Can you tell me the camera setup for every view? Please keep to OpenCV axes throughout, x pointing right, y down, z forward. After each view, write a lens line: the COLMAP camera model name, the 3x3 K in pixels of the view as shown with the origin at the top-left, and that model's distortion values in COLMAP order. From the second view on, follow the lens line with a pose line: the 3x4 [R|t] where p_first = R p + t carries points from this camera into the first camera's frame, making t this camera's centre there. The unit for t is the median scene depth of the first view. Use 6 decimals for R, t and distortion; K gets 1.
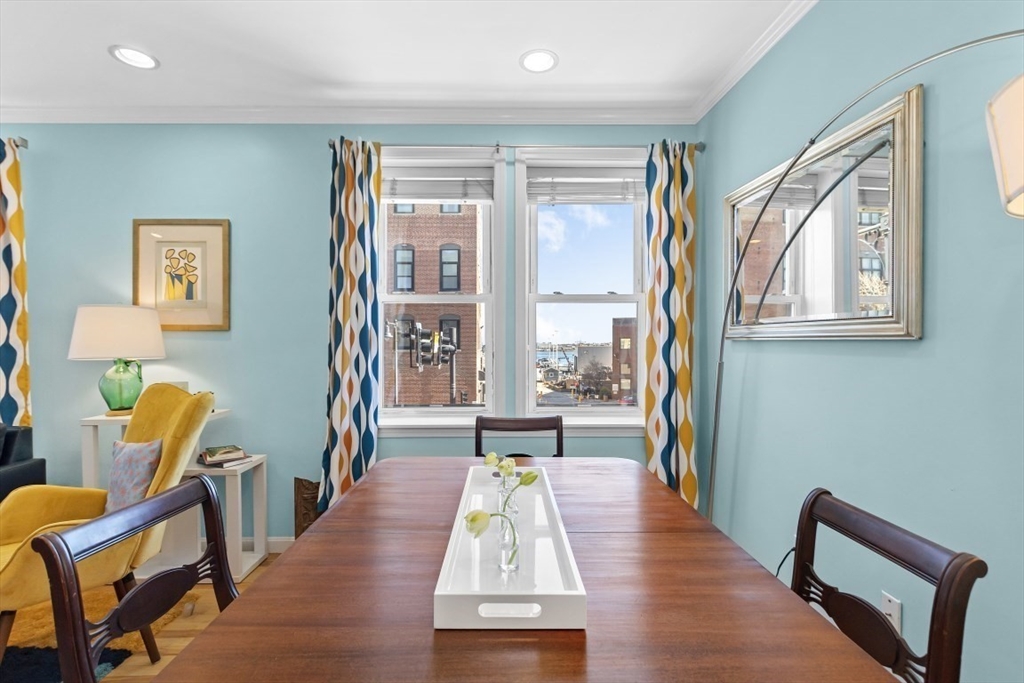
lens RADIAL K [[464.3, 0, 512.7], [0, 464.3, 345.2], [0, 0, 1]] dist [-0.000204, -0.002097]
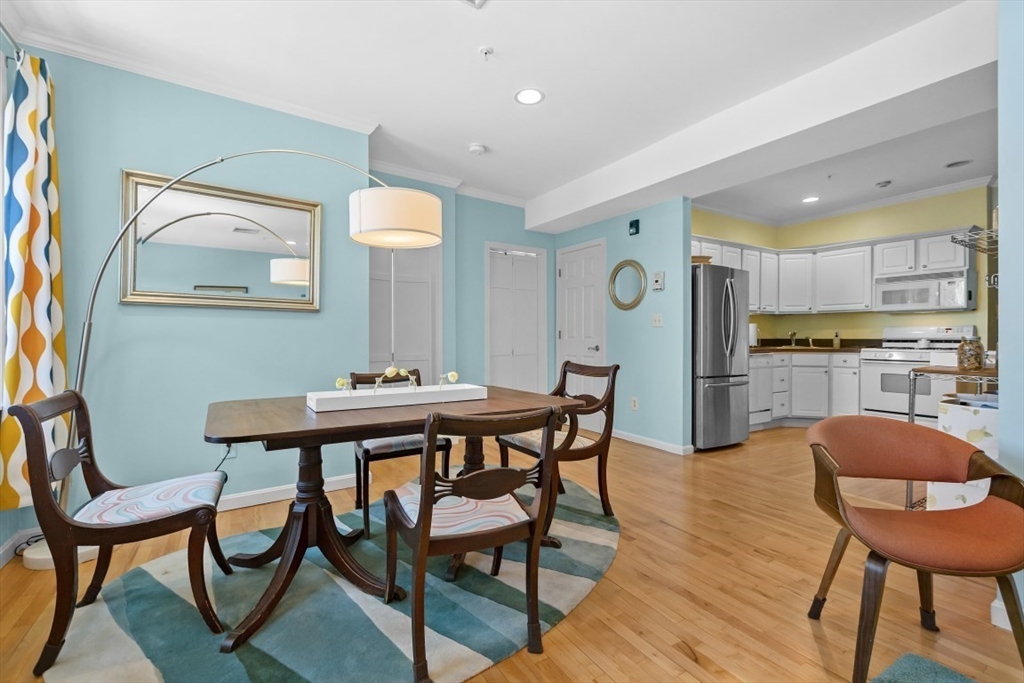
lens RADIAL K [[448.3, 0, 516.7], [0, 448.3, 339.8], [0, 0, 1]] dist [0.009298, -0.004713]
pose [[-0.514940, -0.002967, 0.857221, -0.803899], [-0.000561, 0.999995, 0.003124, 0.062069], [-0.857226, 0.001128, -0.514939, 0.672920]]
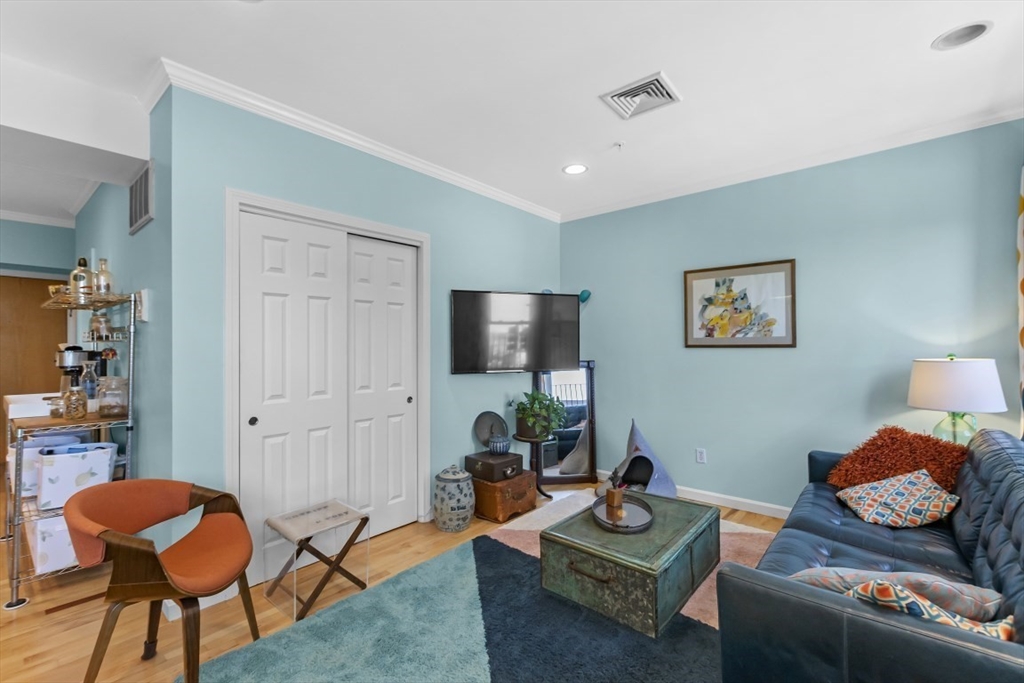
lens RADIAL K [[448.3, 0, 508.4], [0, 448.3, 339.7], [0, 0, 1]] dist [0.009298, -0.004713]
pose [[-0.659212, -0.003274, -0.751950, -0.409239], [0.006049, 0.999935, -0.009656, -0.023017], [0.751933, -0.010914, -0.659149, 0.758862]]
